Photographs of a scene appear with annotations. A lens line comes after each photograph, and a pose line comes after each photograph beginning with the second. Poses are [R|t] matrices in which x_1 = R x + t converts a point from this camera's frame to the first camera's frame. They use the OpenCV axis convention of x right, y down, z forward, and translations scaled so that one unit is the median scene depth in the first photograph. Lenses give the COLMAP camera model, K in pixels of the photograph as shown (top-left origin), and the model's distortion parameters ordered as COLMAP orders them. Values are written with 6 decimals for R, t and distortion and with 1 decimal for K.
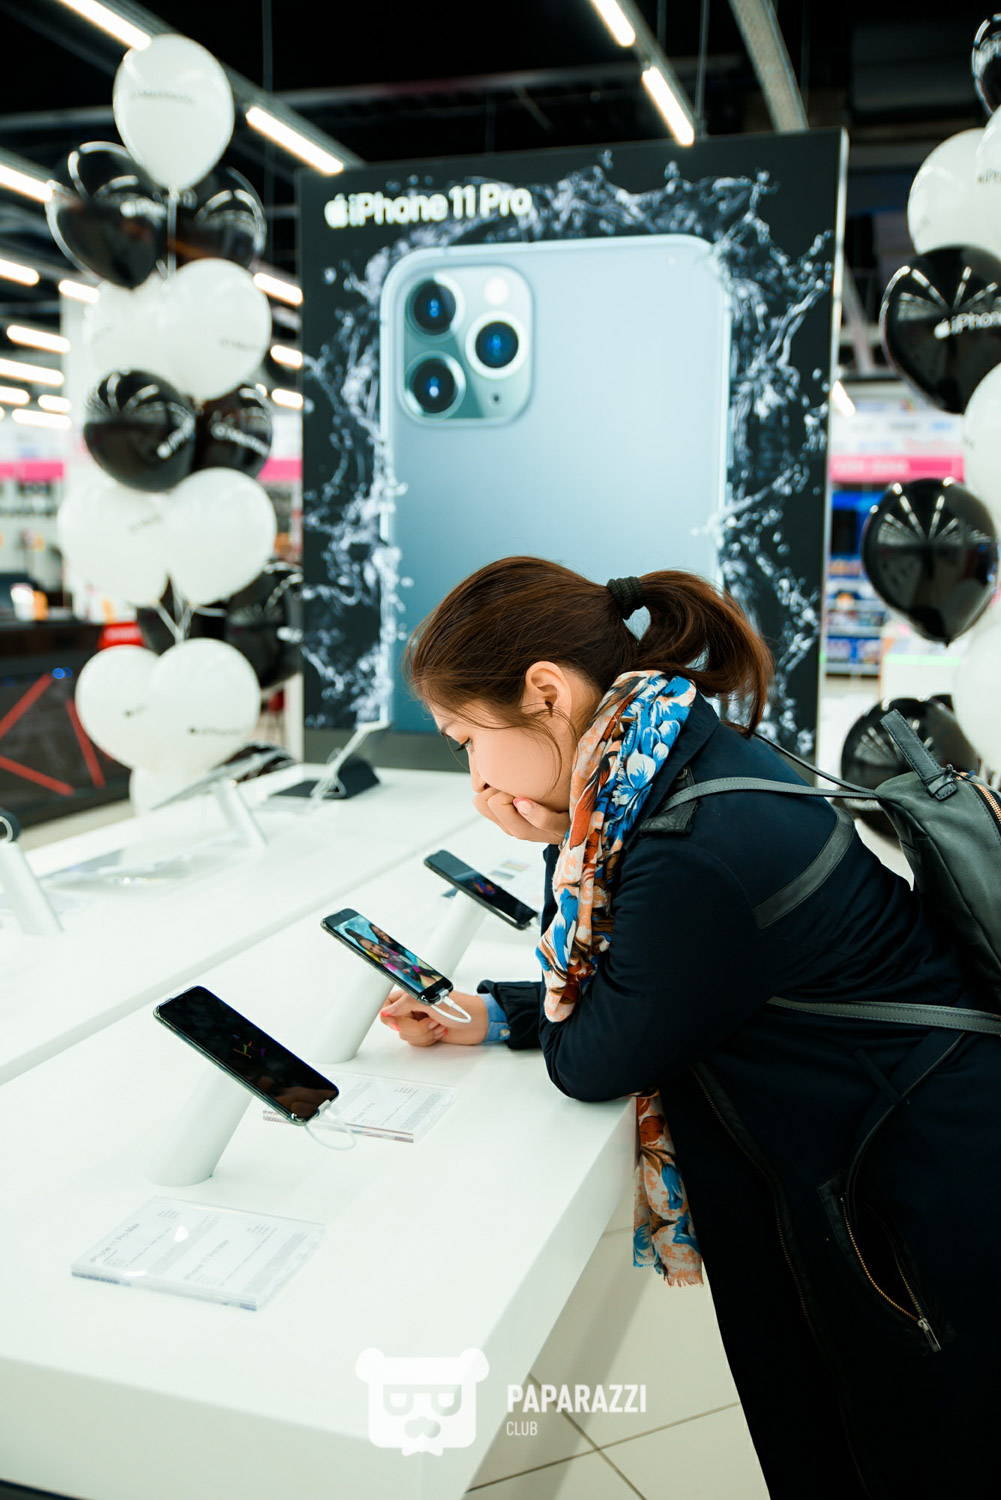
lens RADIAL K [[1428.4, 0, 500.5], [0, 1428.4, 750.0], [0, 0, 1]] dist [-0.043419, 0.116178]
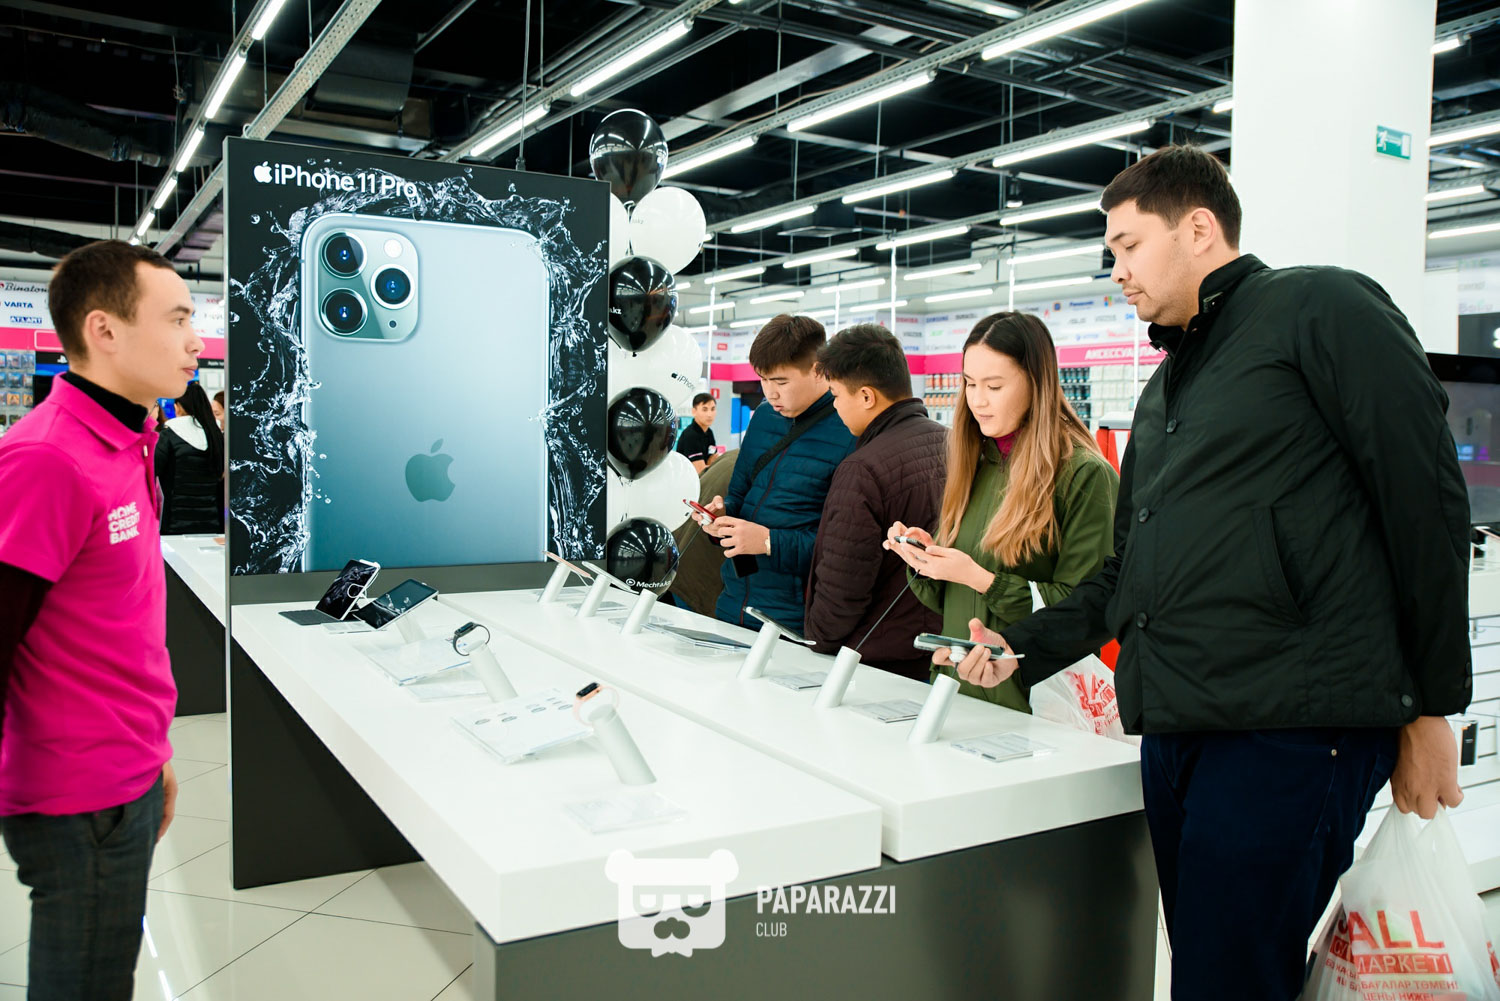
lens RADIAL K [[1195.4, 0, 751.1], [0, 1195.4, 498.2], [0, 0, 1]] dist [-0.097476, 0.114074]
pose [[0.661885, -0.043483, 0.748343, -0.672270], [0.096416, 0.994962, -0.027464, -0.011837], [-0.743379, 0.090330, 0.662743, -0.013509]]
